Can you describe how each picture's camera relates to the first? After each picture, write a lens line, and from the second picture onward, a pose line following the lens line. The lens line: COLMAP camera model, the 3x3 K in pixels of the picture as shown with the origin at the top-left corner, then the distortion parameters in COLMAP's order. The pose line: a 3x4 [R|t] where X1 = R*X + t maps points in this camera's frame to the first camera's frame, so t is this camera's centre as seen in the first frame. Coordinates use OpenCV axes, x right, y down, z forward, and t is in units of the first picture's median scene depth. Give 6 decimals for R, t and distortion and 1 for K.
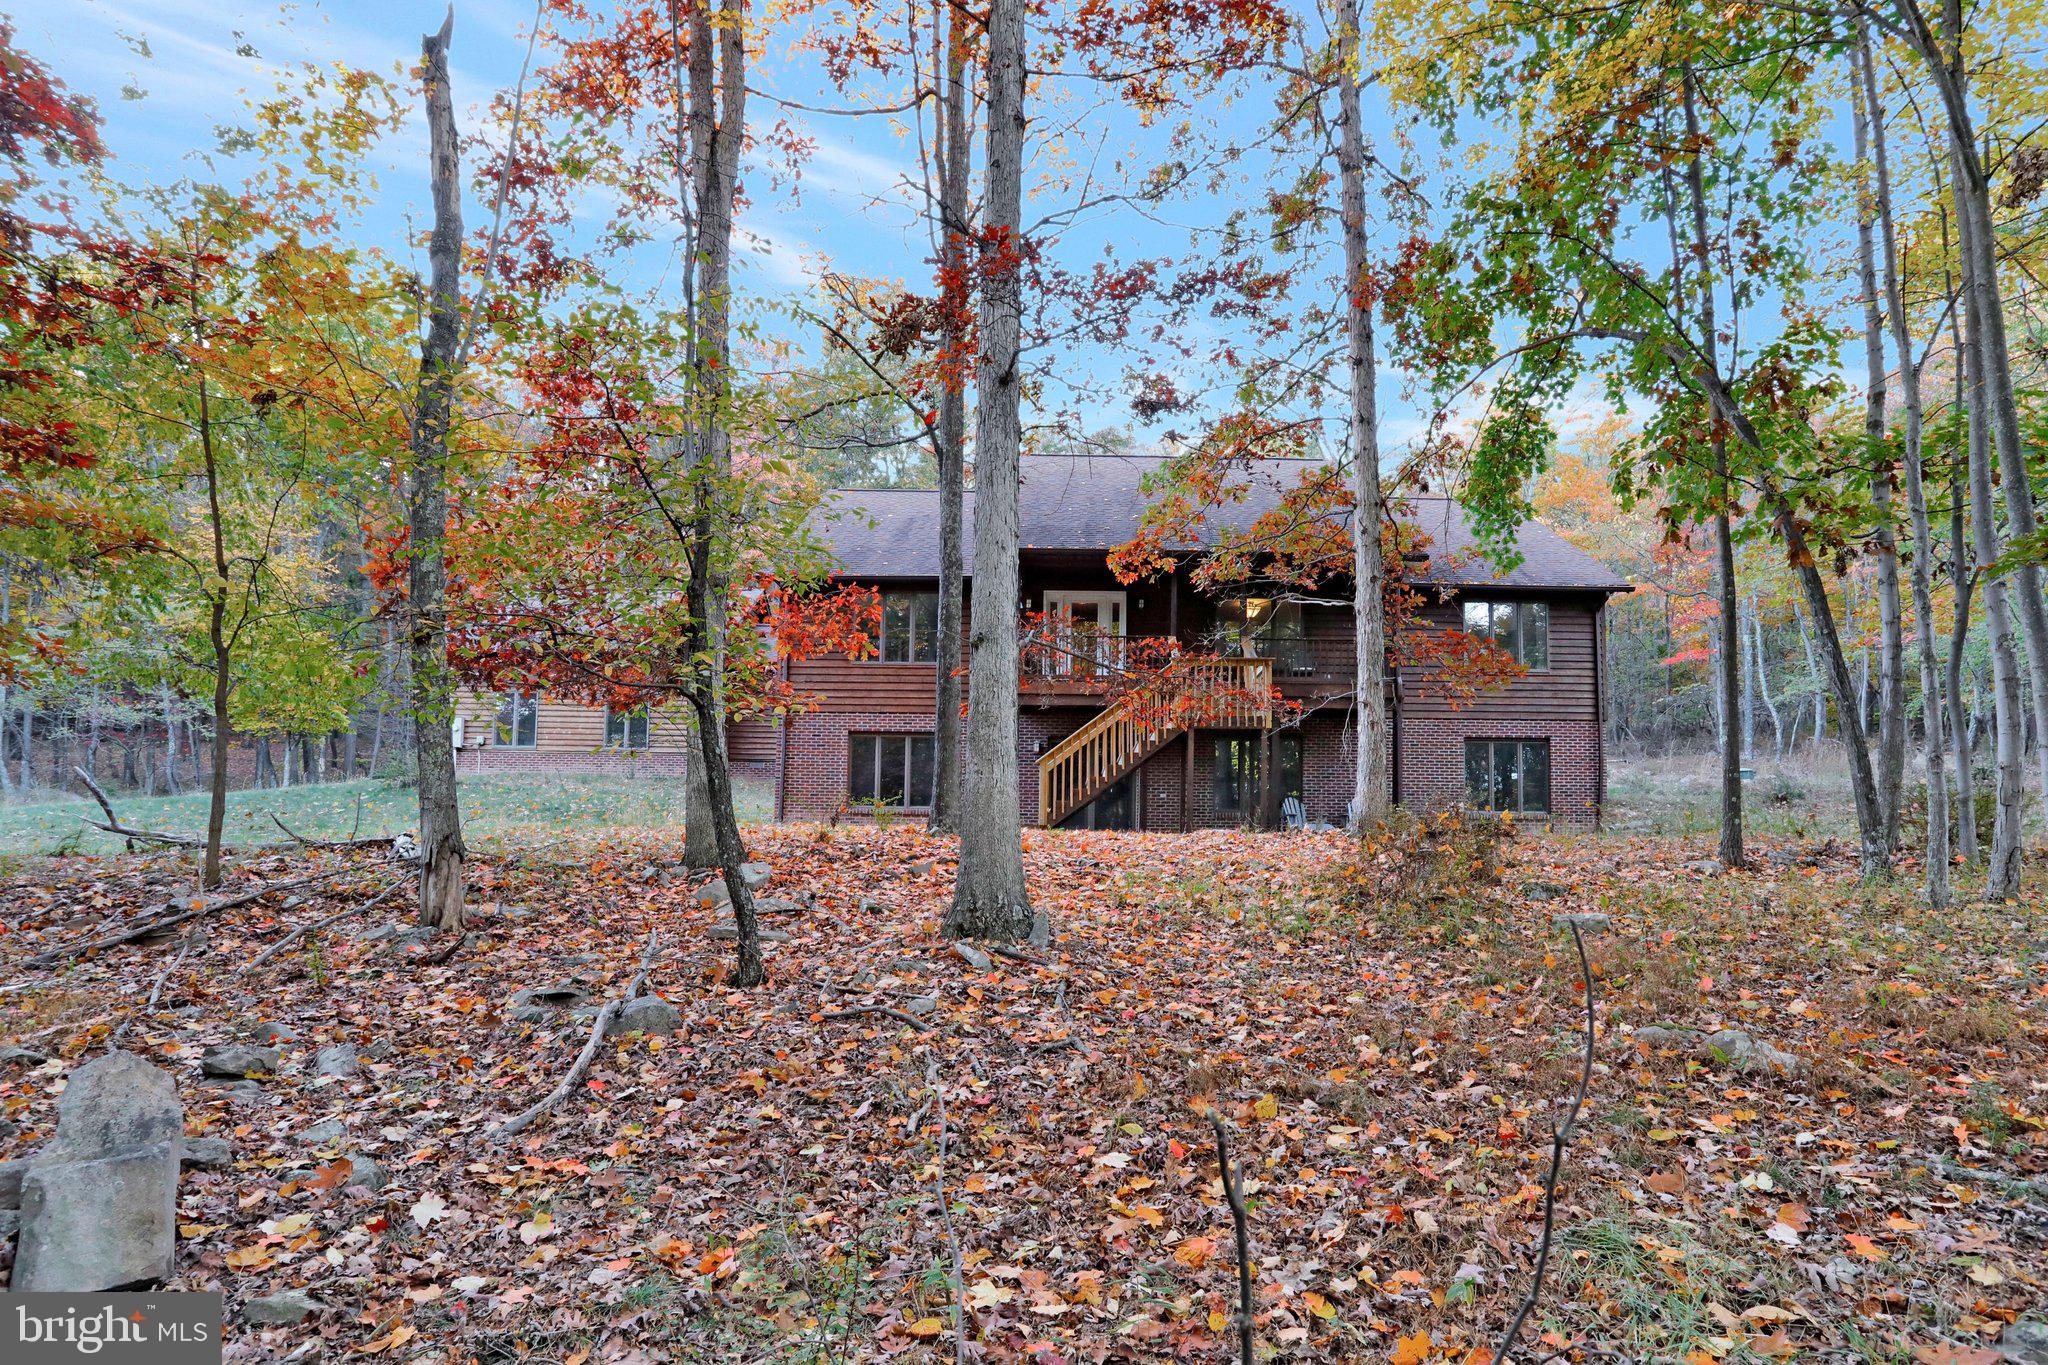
lens RADIAL K [[993.6, 0, 1024.0], [0, 993.6, 682.5], [0, 0, 1]] dist [0.002919, -0.000071]
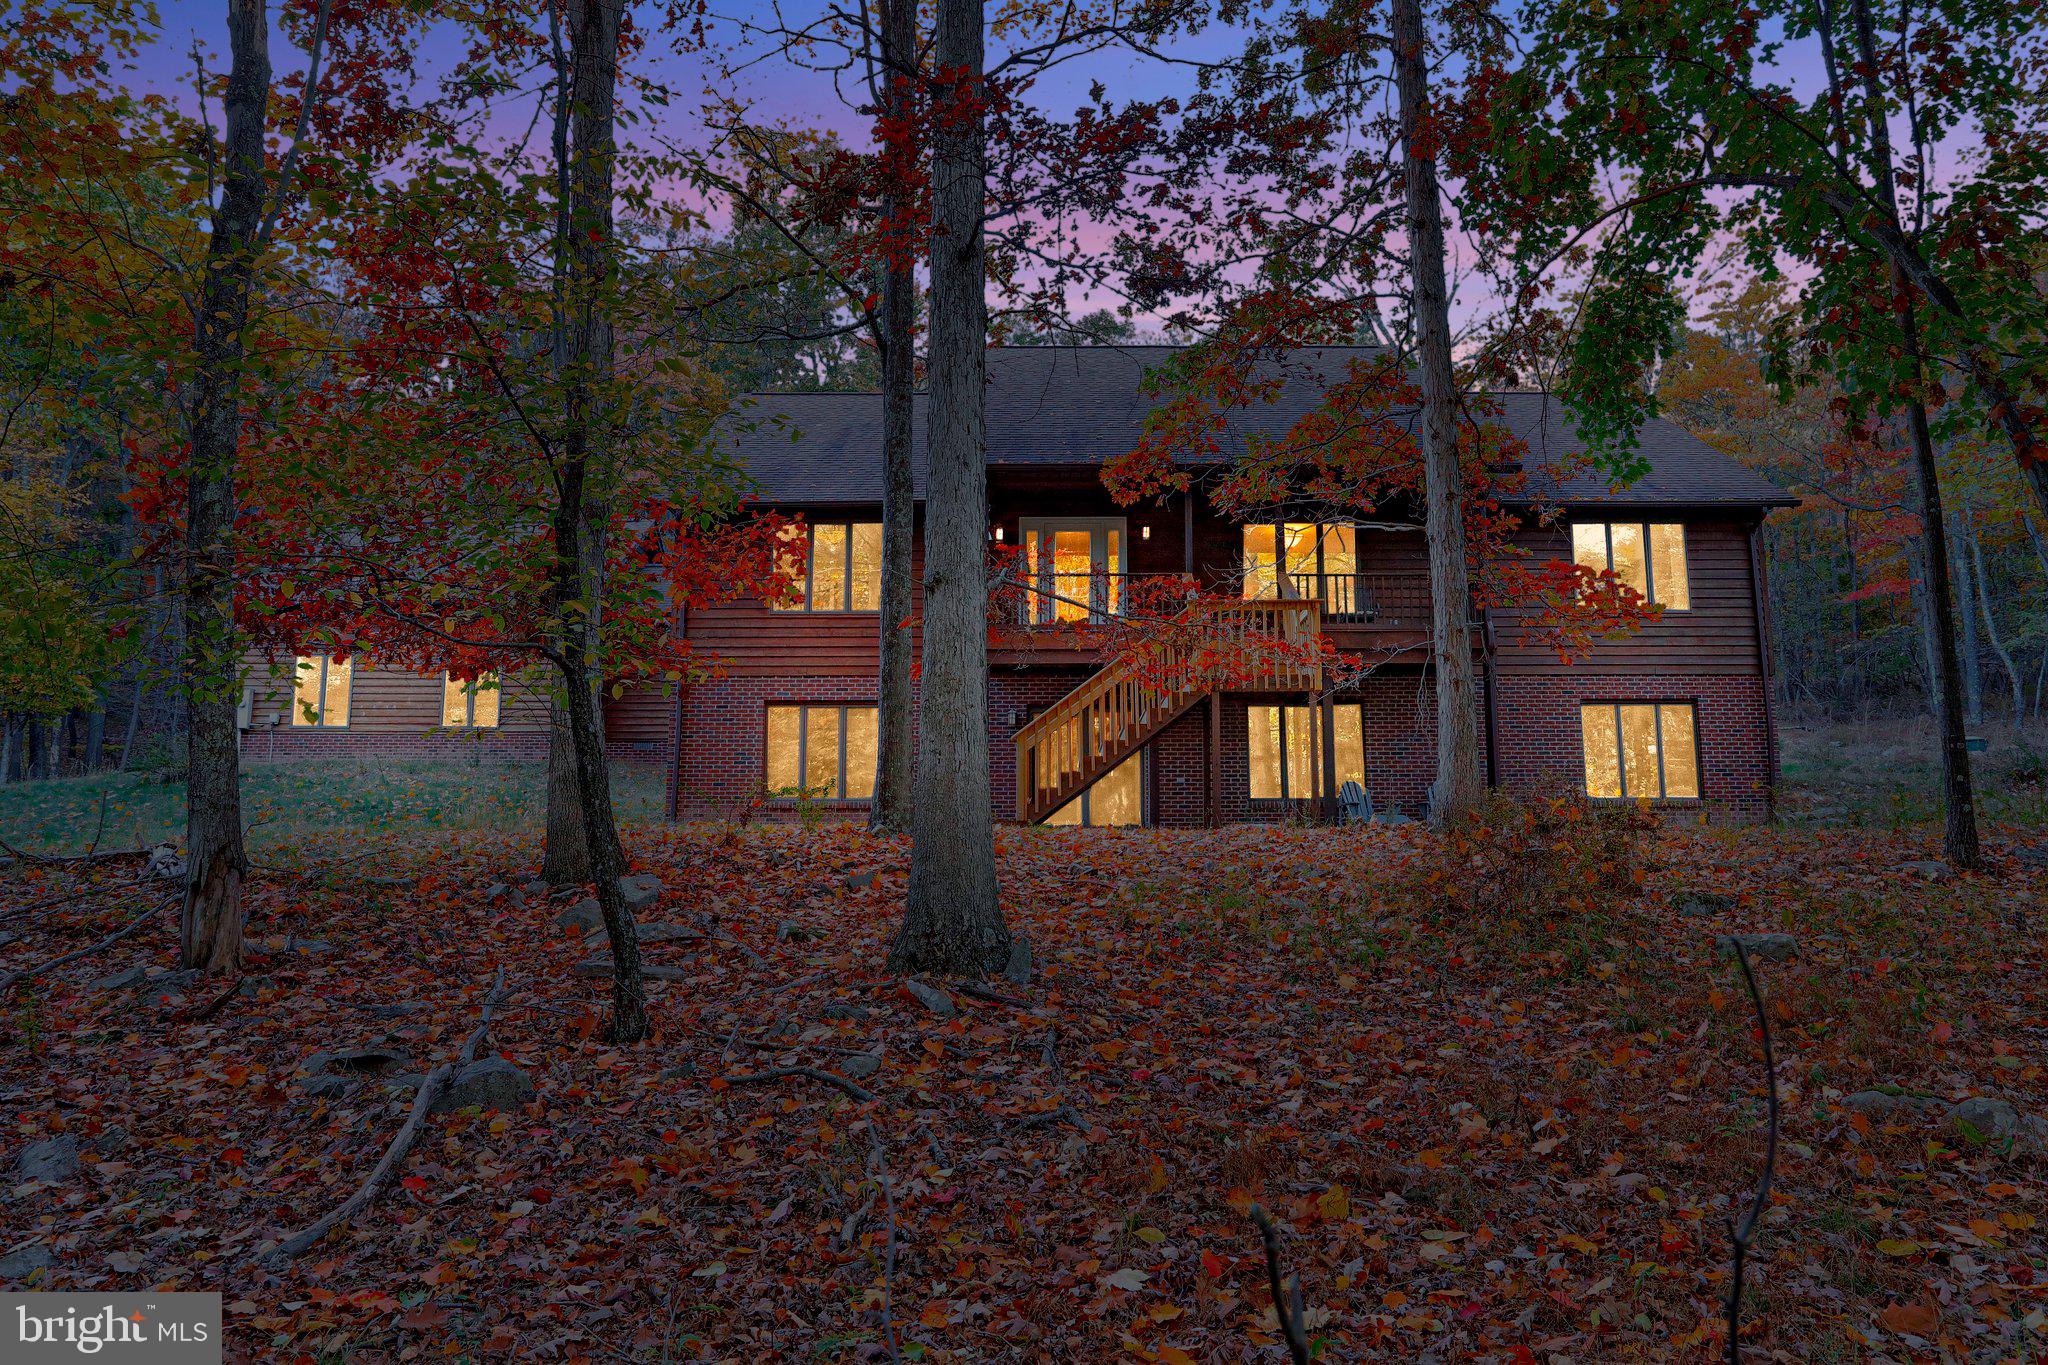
lens RADIAL K [[1466.6, 0, 1024.0], [0, 1466.6, 682.5], [0, 0, 1]] dist [0.058893, 0.005258]
pose [[0.999789, -0.009619, 0.018131, 0.001586], [0.008738, 0.998806, 0.048072, -0.015361], [-0.018571, -0.047904, 0.998679, -0.113063]]
